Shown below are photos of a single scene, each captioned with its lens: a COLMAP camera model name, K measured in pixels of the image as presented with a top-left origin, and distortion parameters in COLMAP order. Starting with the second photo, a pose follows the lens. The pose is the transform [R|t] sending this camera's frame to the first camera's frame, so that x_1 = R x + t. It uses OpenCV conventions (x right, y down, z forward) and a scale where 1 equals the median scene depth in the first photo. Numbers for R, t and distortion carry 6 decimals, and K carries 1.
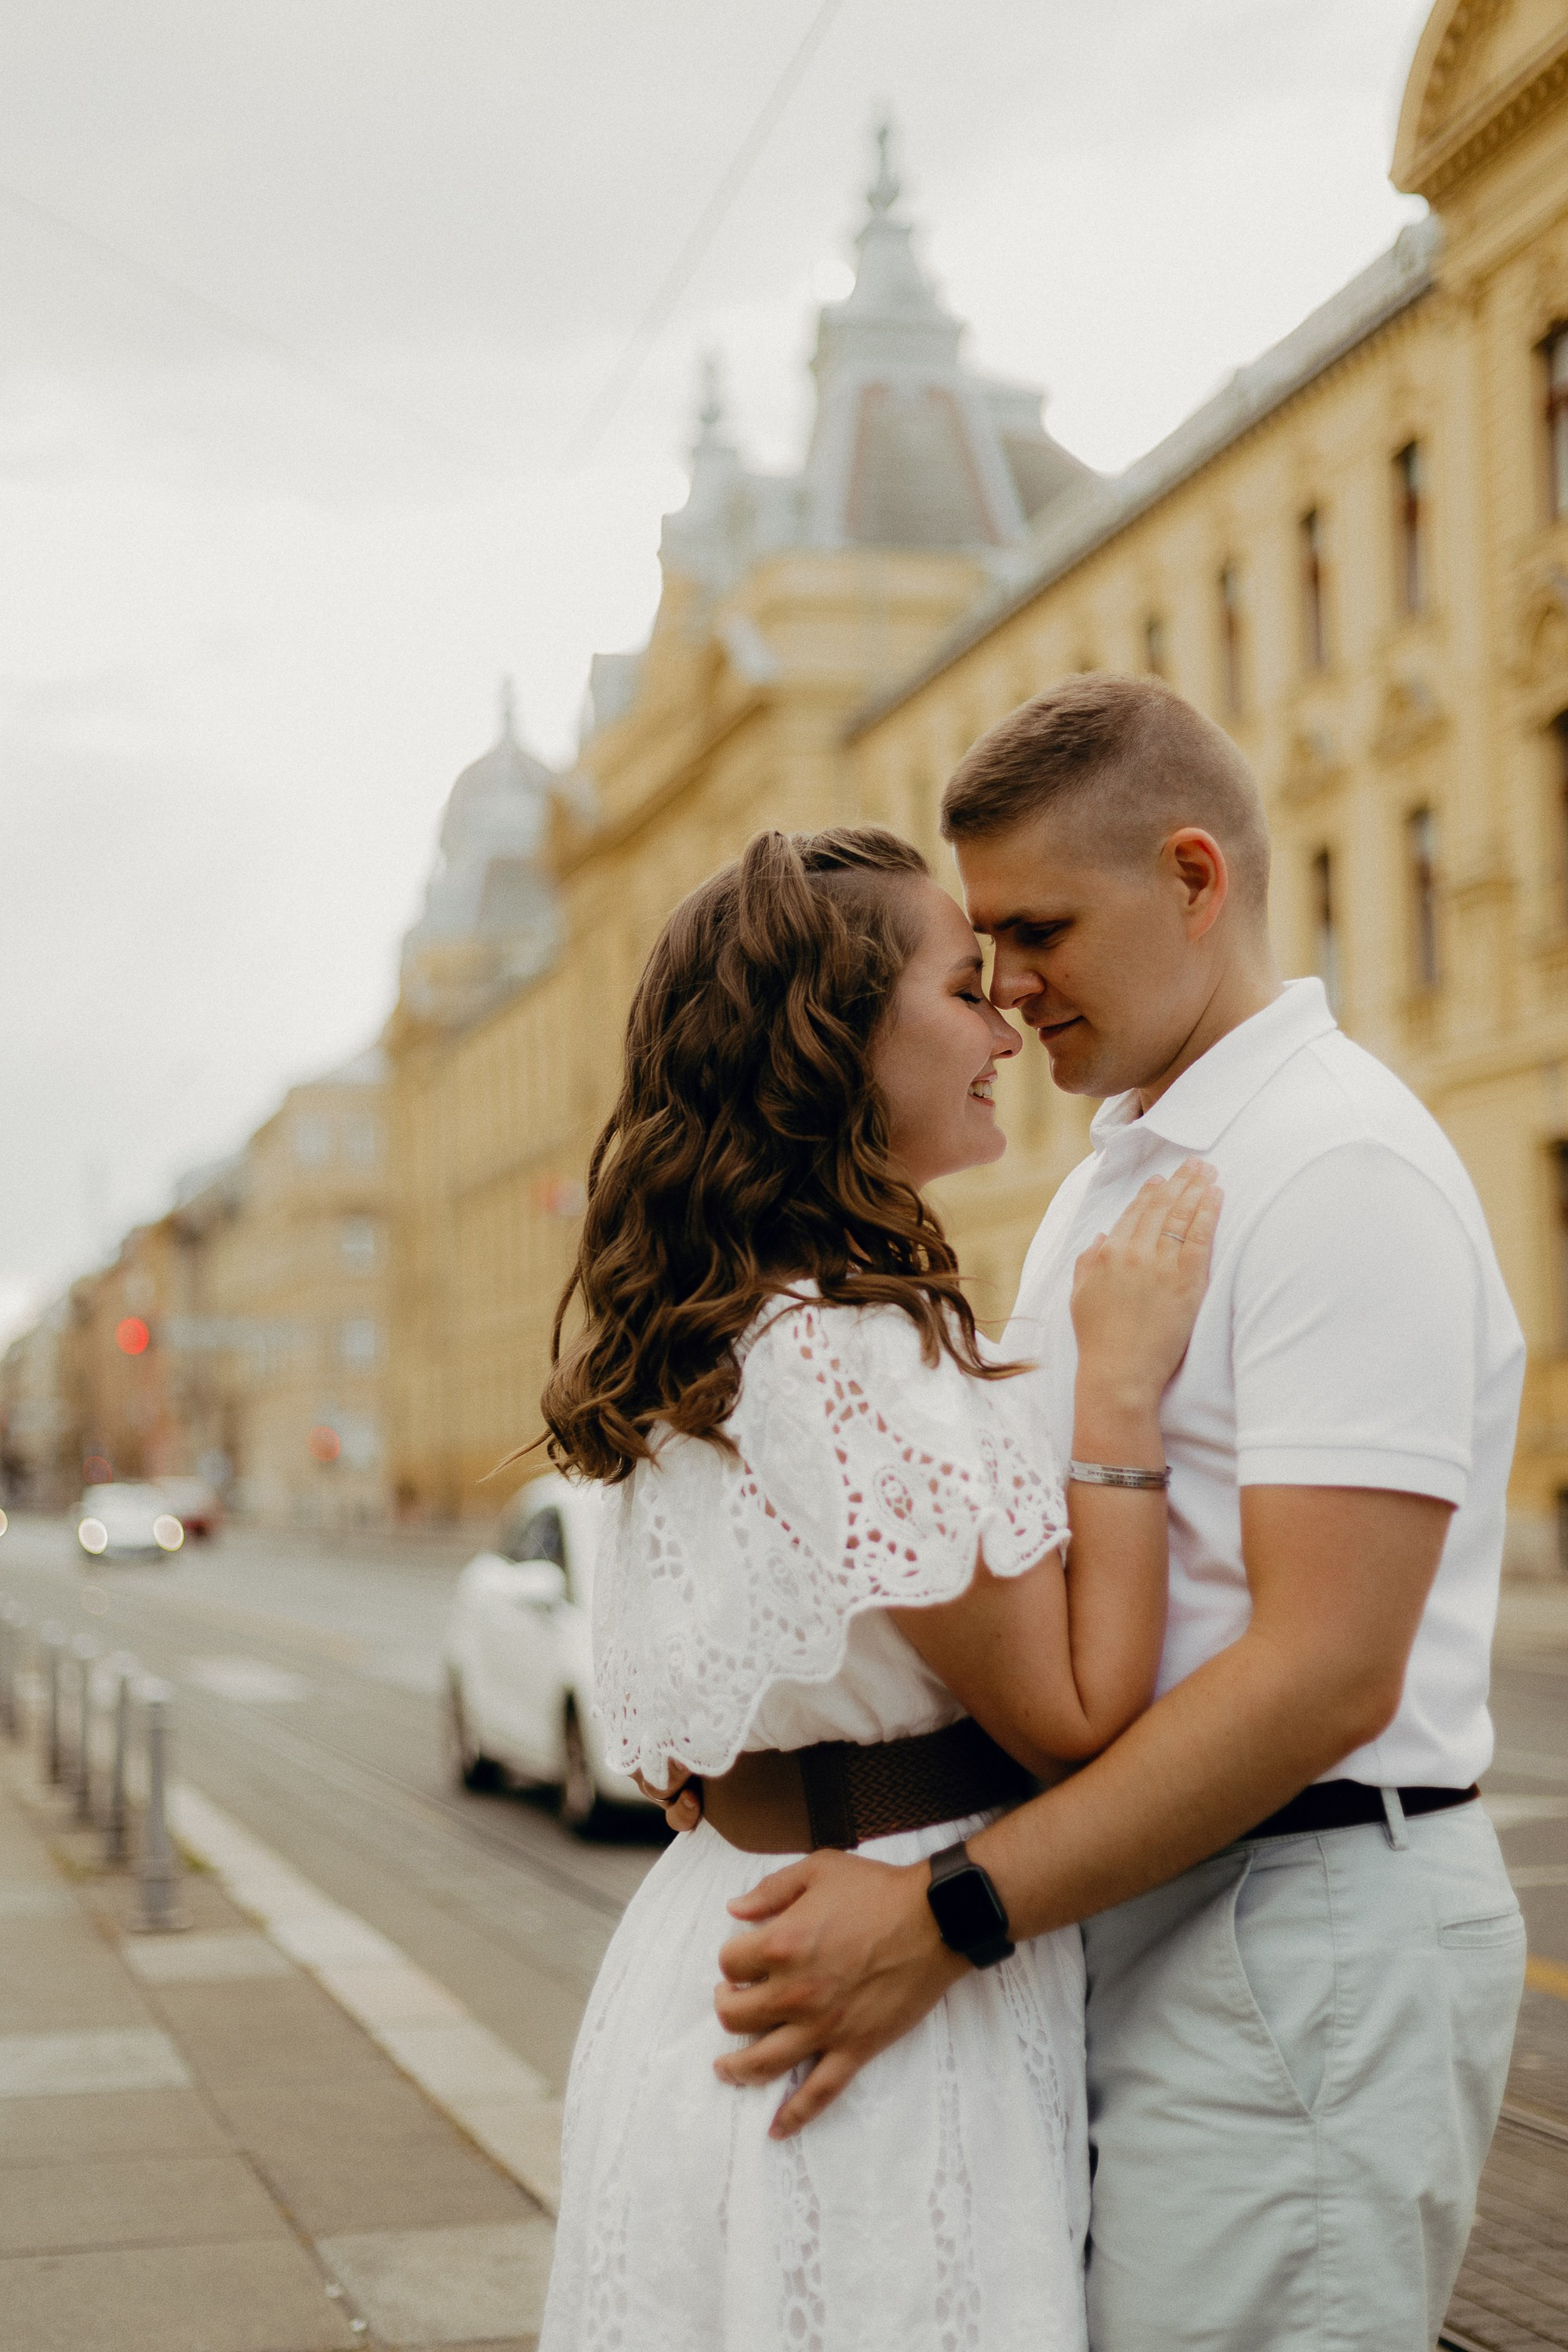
lens RADIAL K [[3416.7, 0, 711.2], [0, 3416.7, 1176.8], [0, 0, 1]] dist [-0.003257, 0.029783]
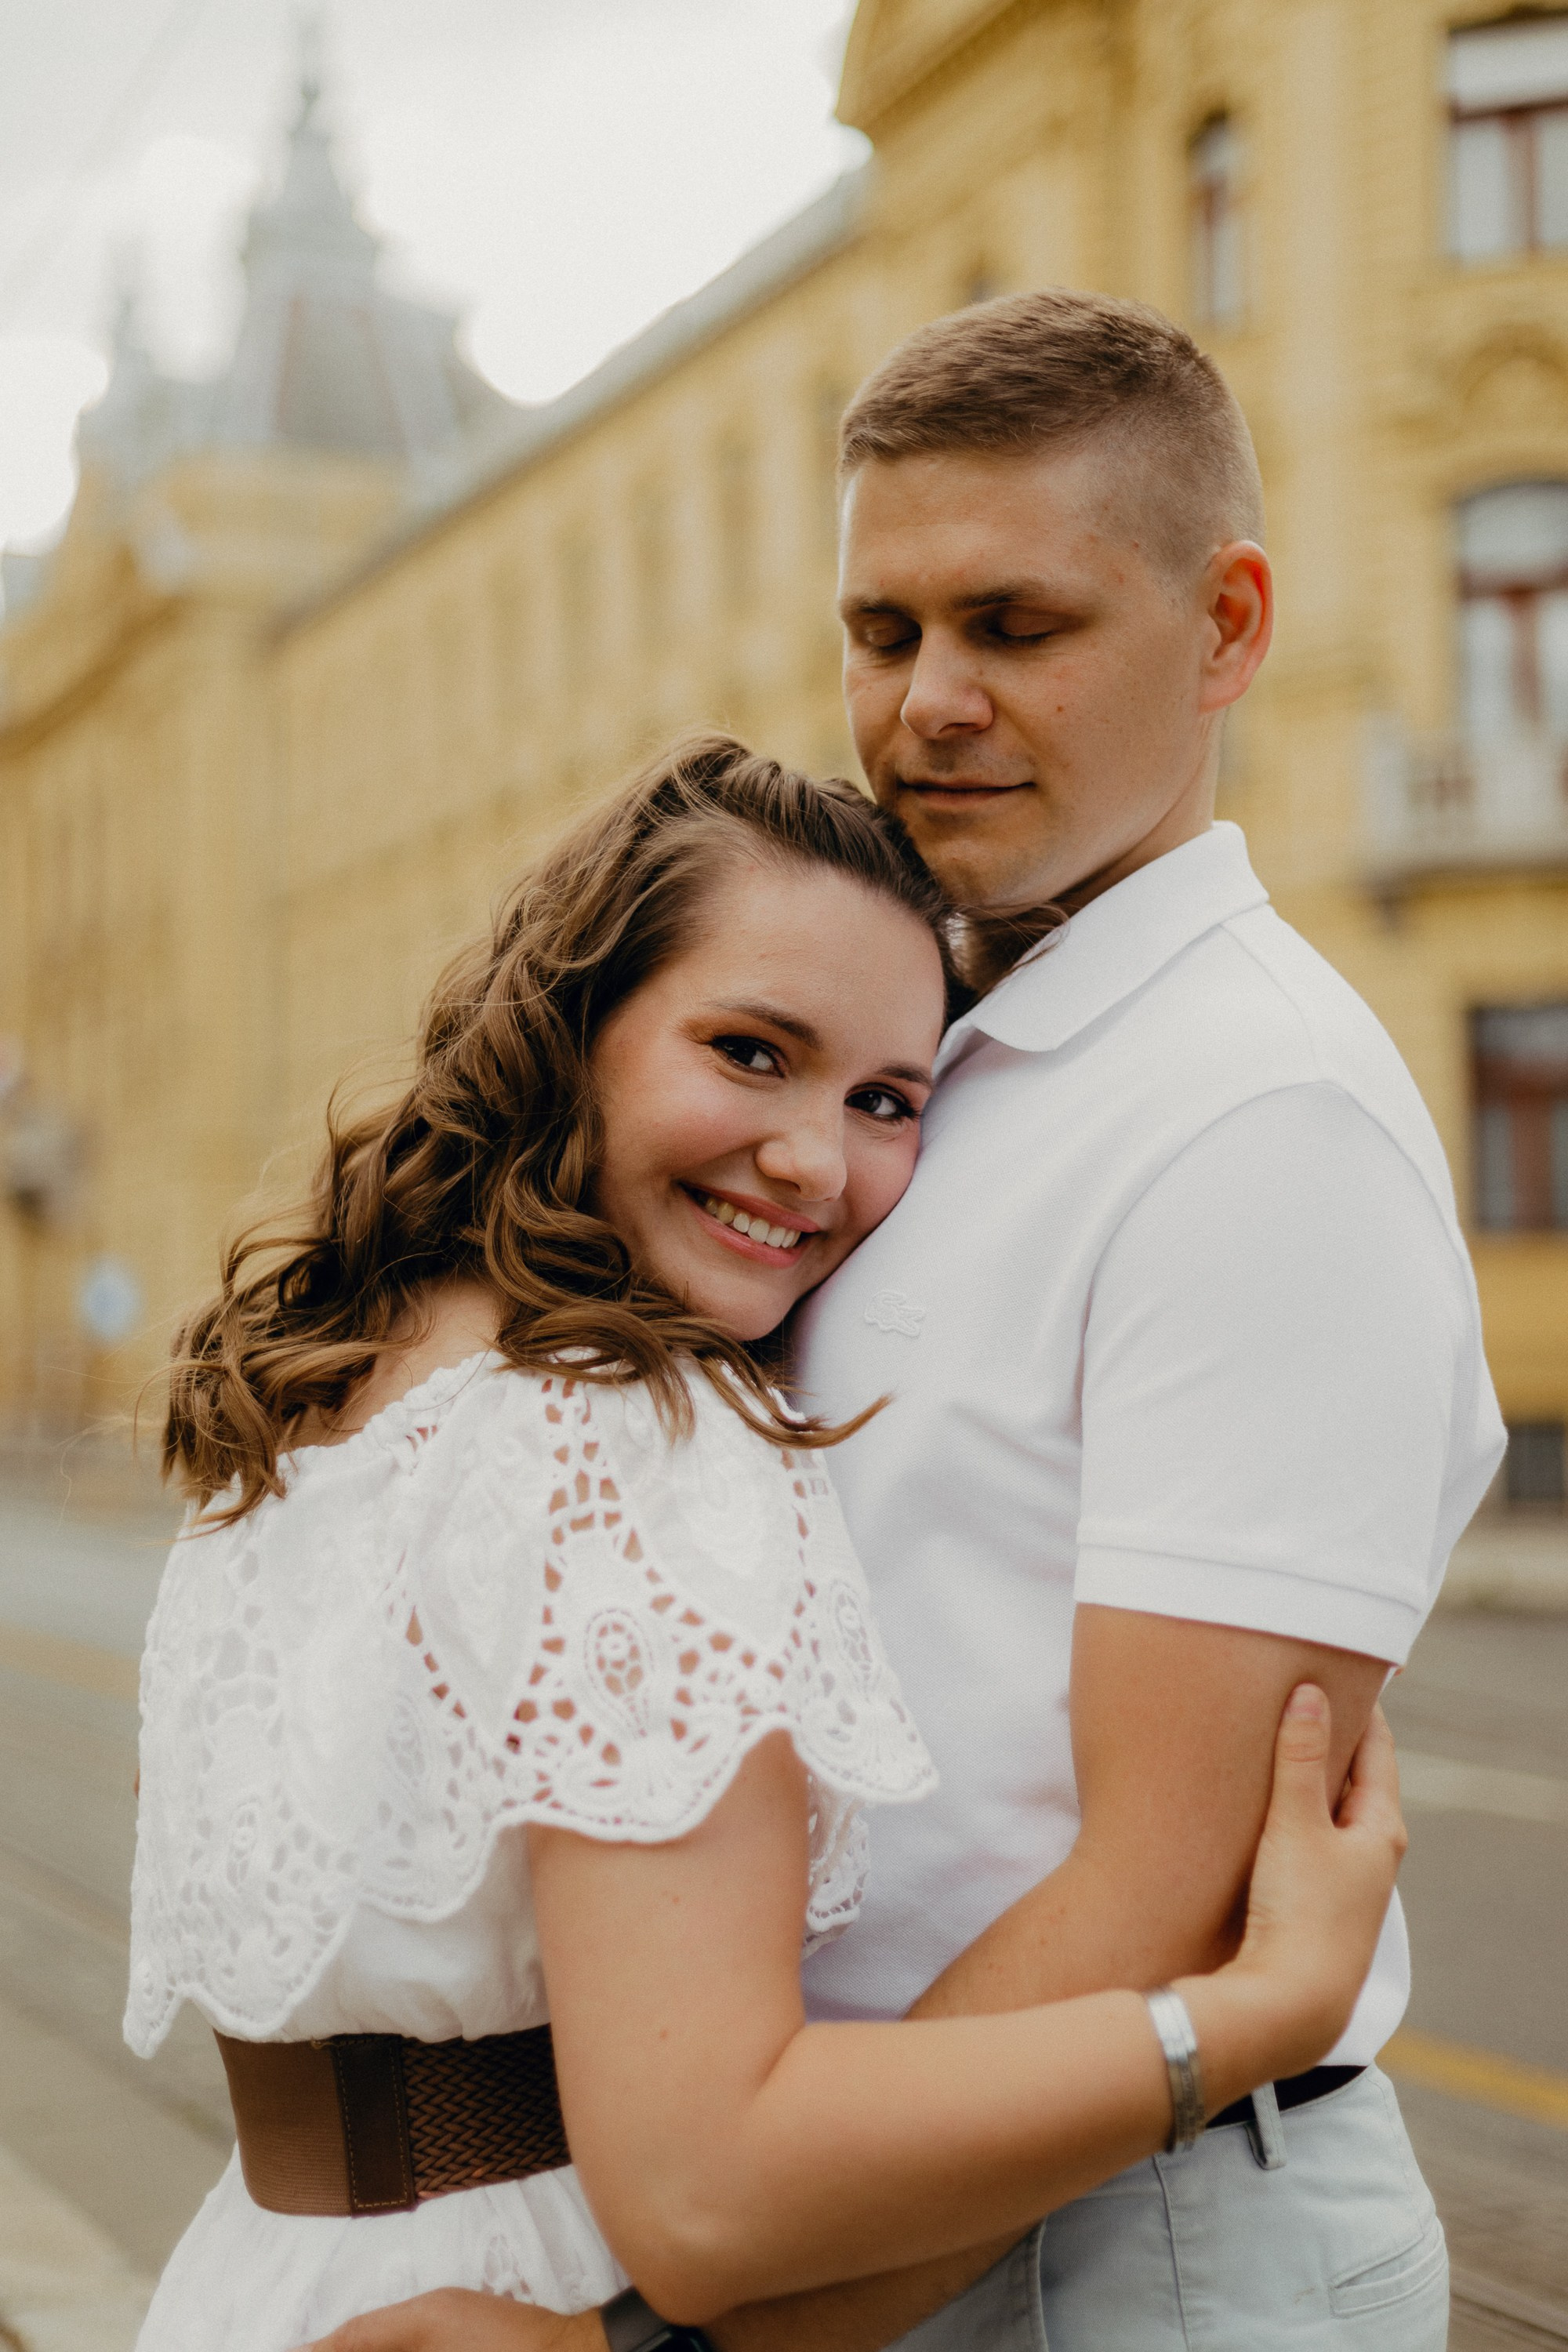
lens RADIAL K [[3277.3, 0, 762.8], [0, 3277.3, 1179.1], [0, 0, 1]] dist [0.081994, 0.055177]
pose [[0.980020, 0.027021, 0.197054, -0.002302], [-0.032305, 0.999198, 0.023648, -0.000190], [-0.196257, -0.029541, 0.980107, 0.028312]]
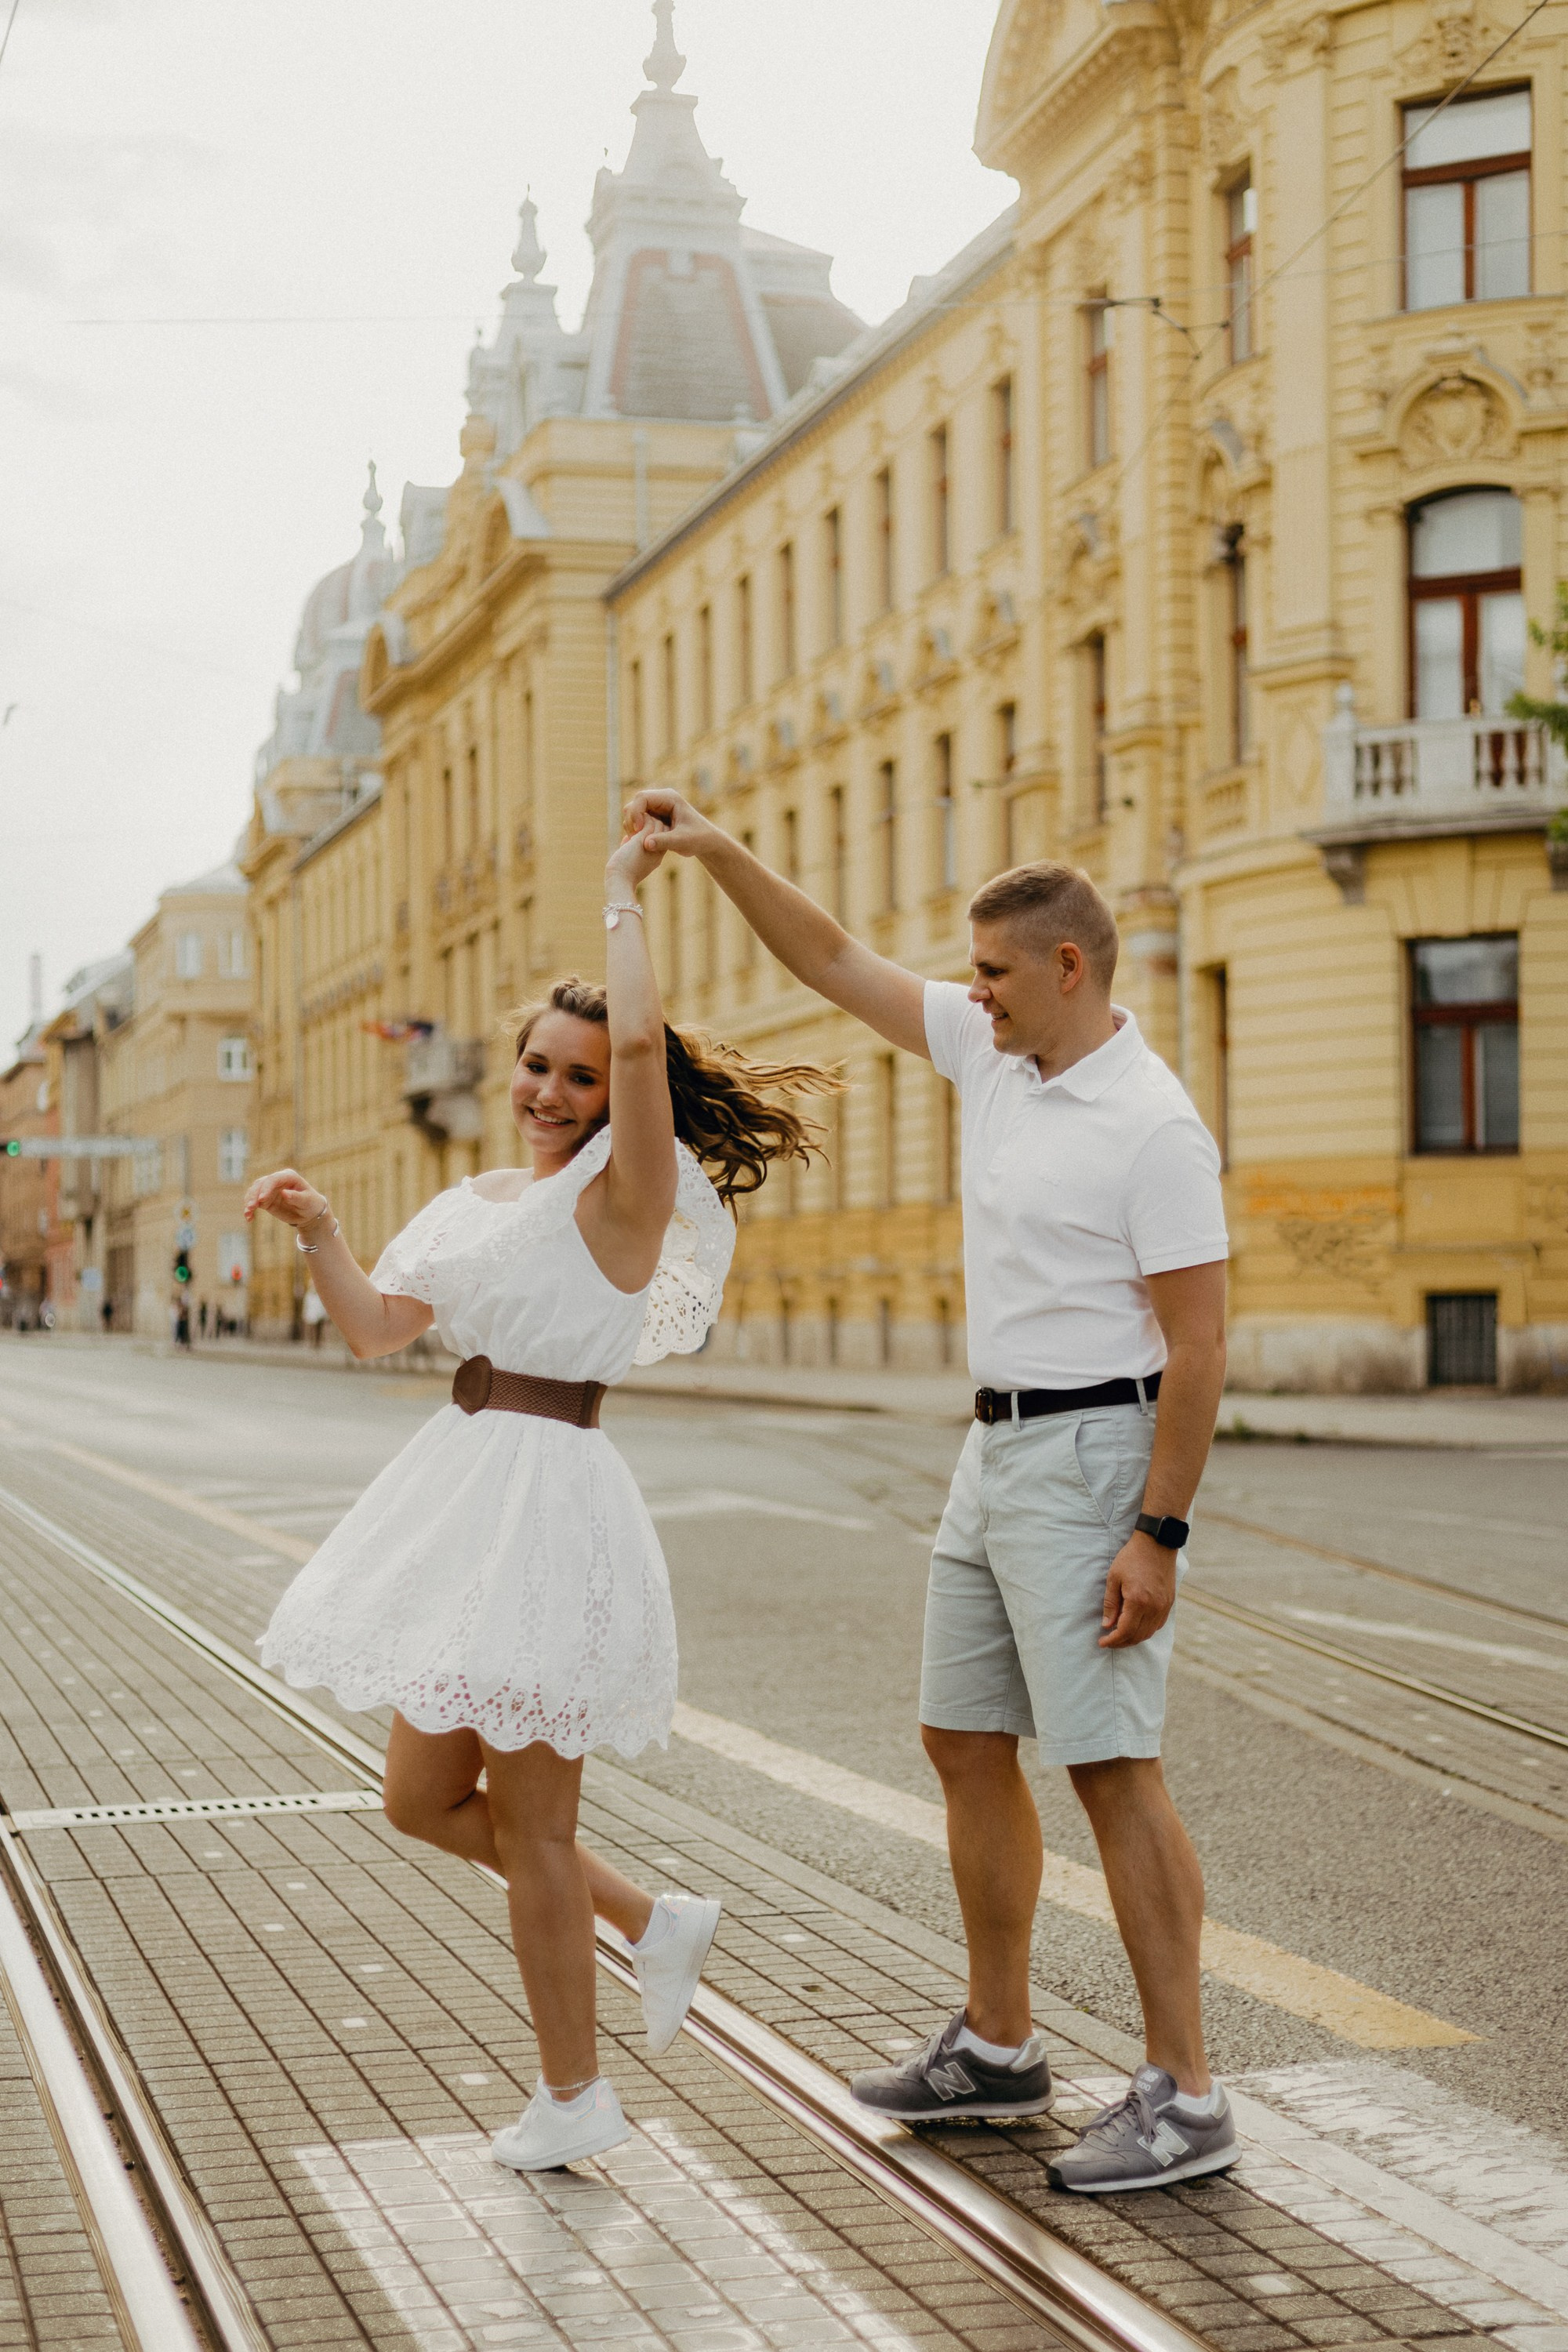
lens RADIAL K [[3627.4, 0, 825.1], [0, 3627.4, 1204.6], [0, 0, 1]] dist [0.079111, 0.072676]
pose [[0.999278, 0.009353, 0.036812, 0.075869], [-0.011633, 0.997996, 0.062202, -0.012198], [-0.036157, -0.062585, 0.997384, -0.164505]]
